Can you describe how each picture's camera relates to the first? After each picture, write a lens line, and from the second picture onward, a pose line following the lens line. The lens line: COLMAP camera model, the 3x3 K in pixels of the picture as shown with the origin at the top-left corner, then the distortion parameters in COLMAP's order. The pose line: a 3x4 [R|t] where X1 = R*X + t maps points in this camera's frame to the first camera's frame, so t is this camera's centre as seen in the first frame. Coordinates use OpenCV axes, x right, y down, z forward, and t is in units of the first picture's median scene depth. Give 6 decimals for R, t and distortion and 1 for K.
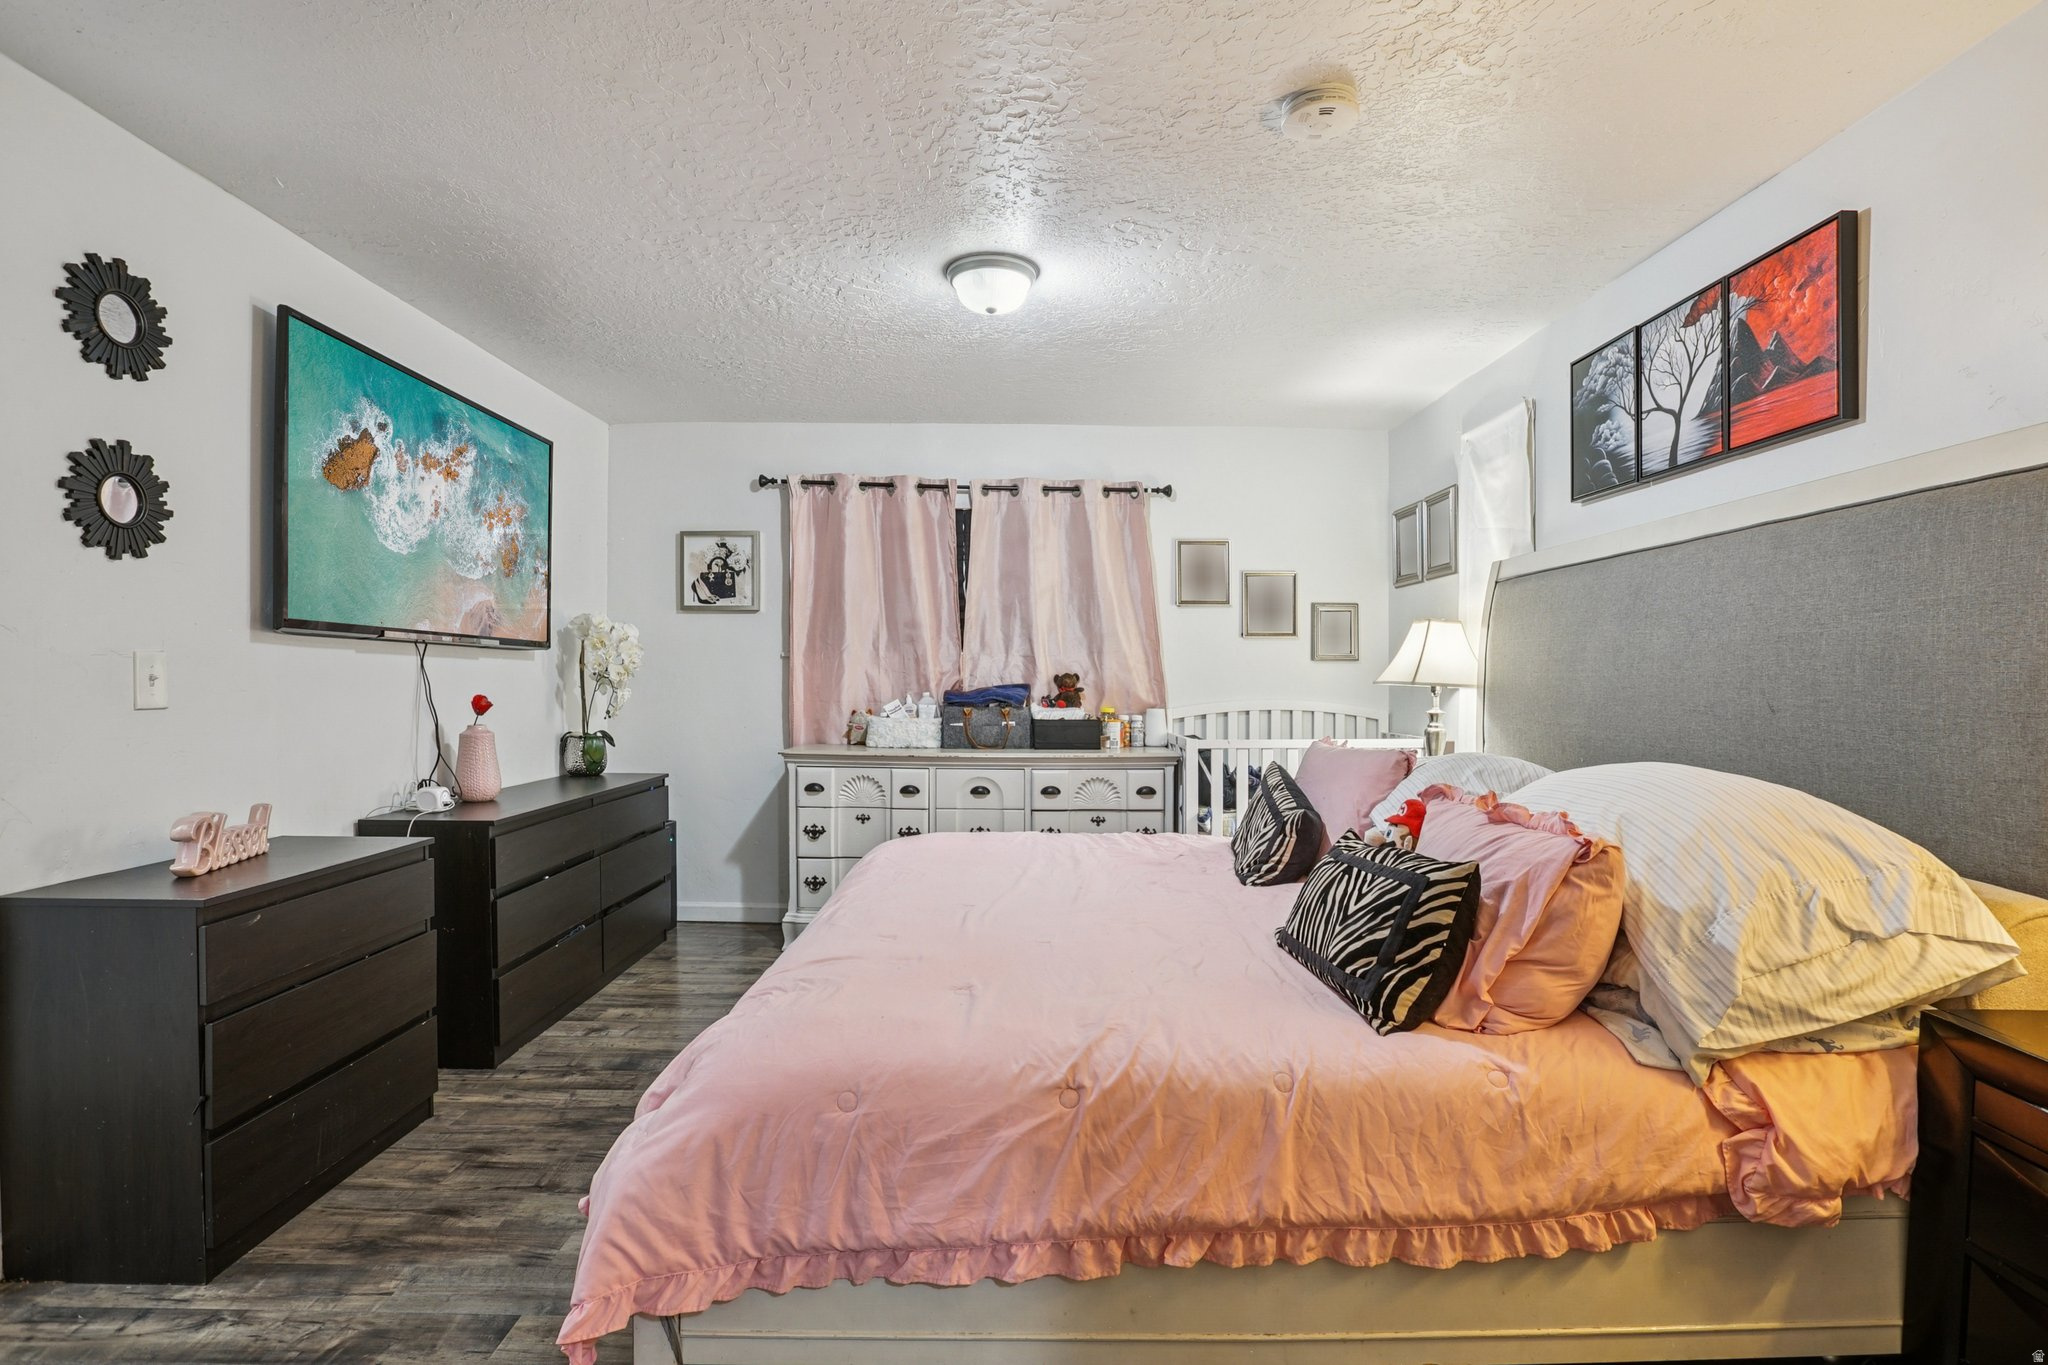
lens RADIAL K [[990.8, 0, 1025.0], [0, 990.8, 684.3], [0, 0, 1]] dist [-0.003299, -0.000181]
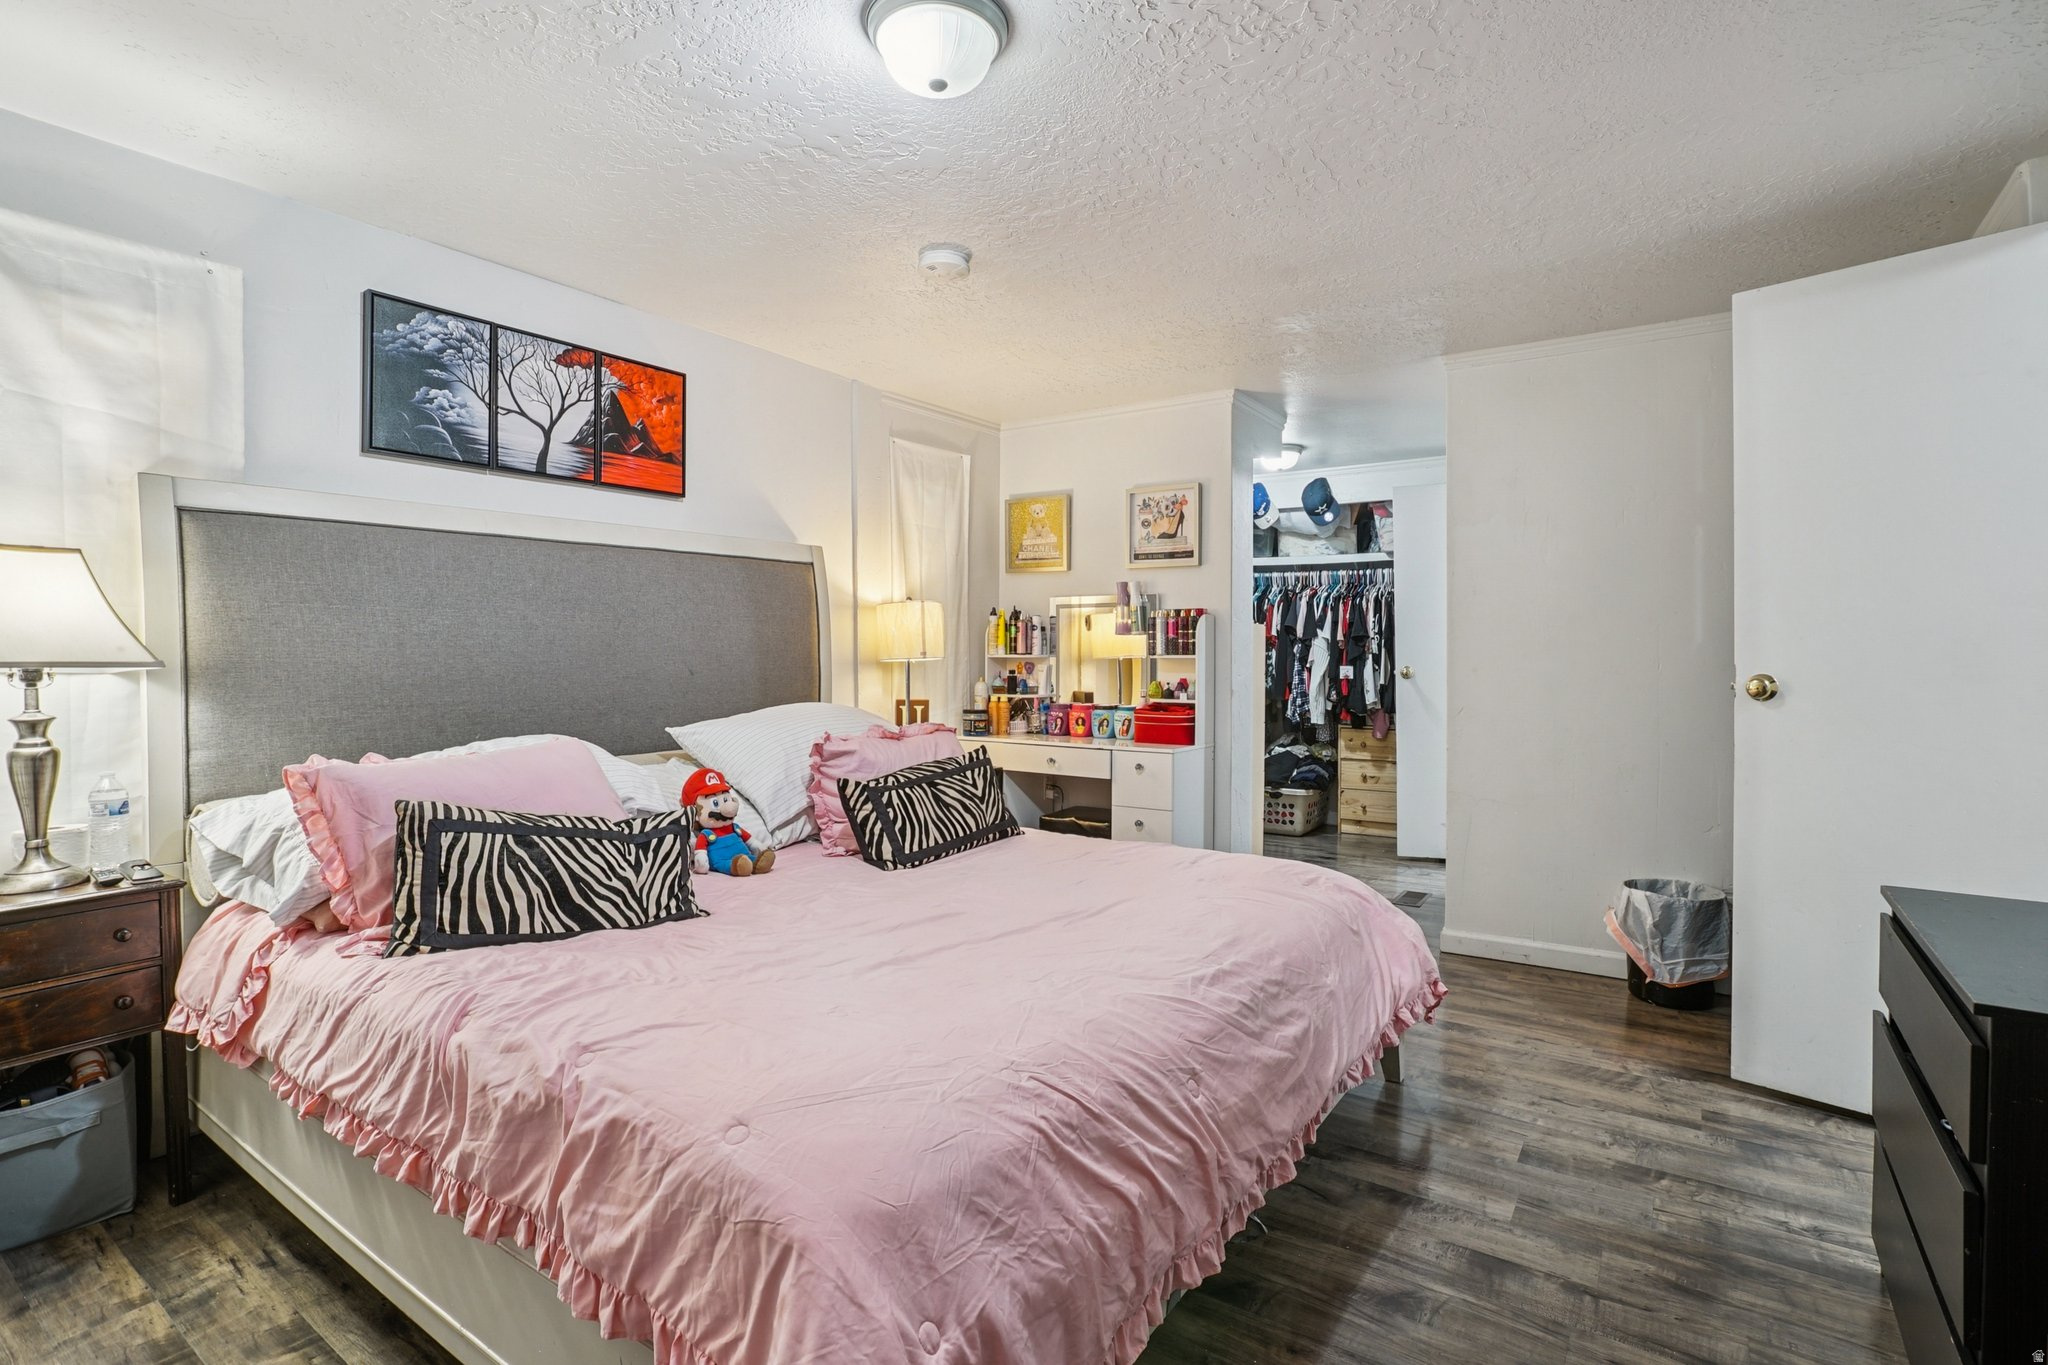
lens RADIAL K [[990.8, 0, 1009.3], [0, 990.8, 645.3], [0, 0, 1]] dist [-0.003299, -0.000181]
pose [[-0.815192, -0.006506, 0.579154, -0.492321], [-0.001104, 0.999953, 0.009678, -0.027299], [-0.579190, 0.007250, -0.815160, 1.674262]]
